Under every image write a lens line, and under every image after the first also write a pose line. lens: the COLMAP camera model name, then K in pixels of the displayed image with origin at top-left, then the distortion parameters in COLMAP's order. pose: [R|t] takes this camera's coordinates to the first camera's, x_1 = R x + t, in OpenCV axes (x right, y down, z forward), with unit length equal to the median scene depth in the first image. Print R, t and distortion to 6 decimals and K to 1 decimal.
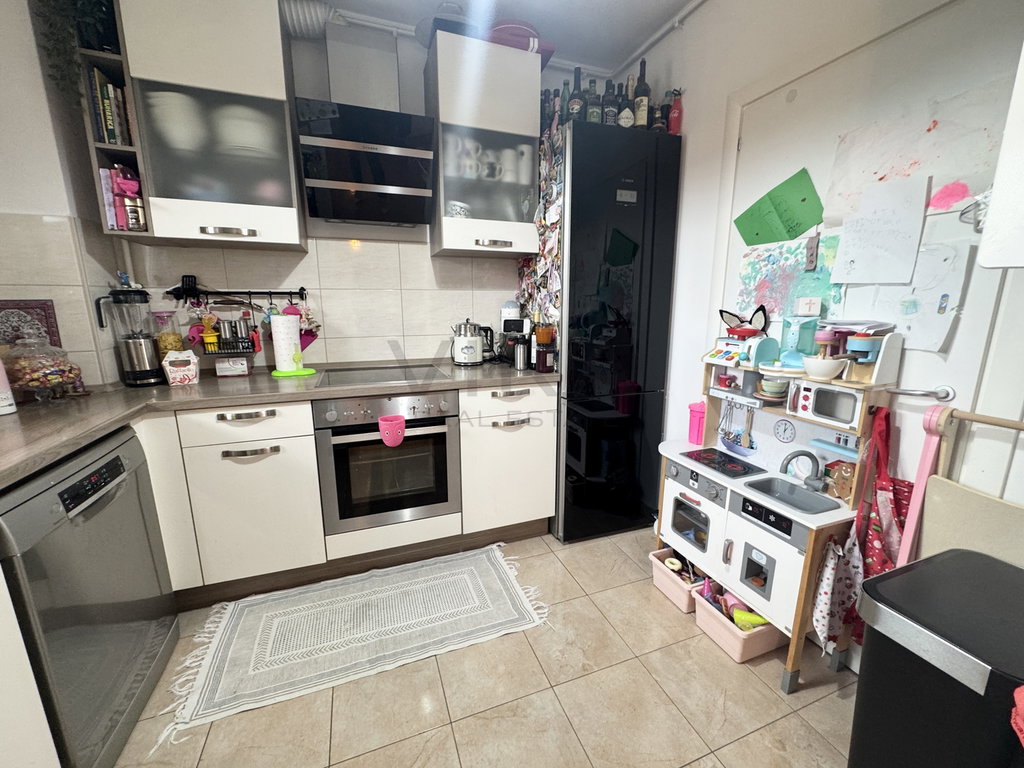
lens RADIAL K [[409.2, 0, 511.1], [0, 409.2, 385.4], [0, 0, 1]] dist [-0.003318, 0.000489]
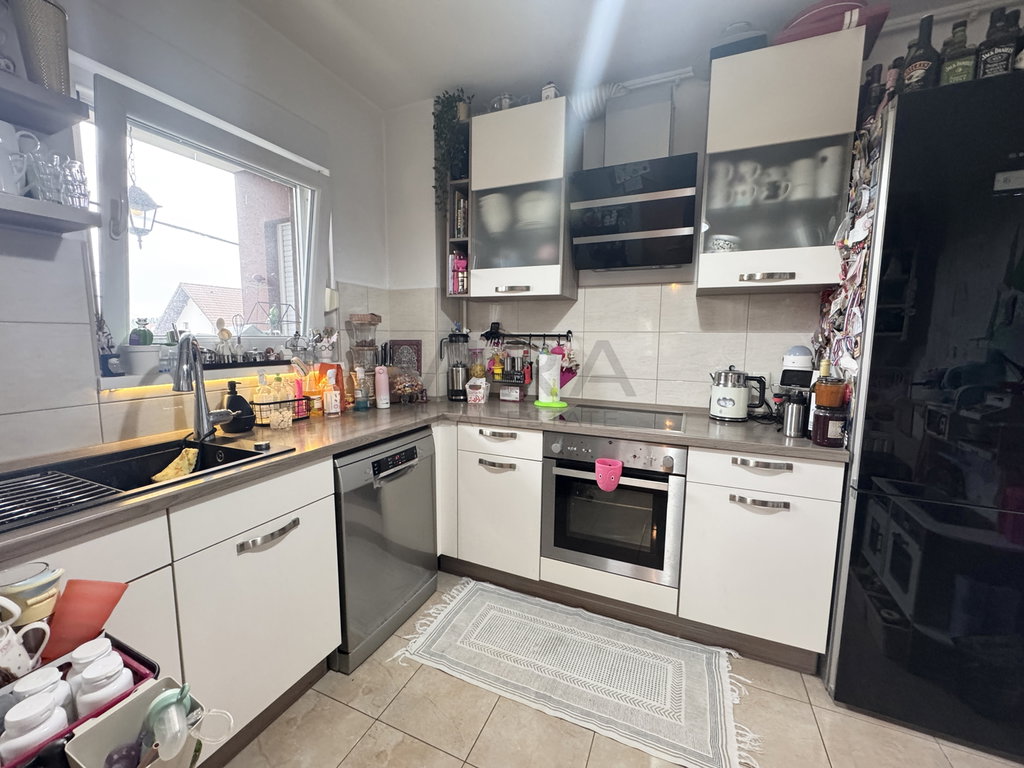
lens RADIAL K [[409.2, 0, 511.1], [0, 409.2, 385.4], [0, 0, 1]] dist [-0.003318, 0.000489]
pose [[0.714478, 0.088988, -0.693976, 0.190241], [-0.150281, 0.988247, -0.027999, -0.036107], [0.683328, 0.124296, 0.719454, 0.097716]]
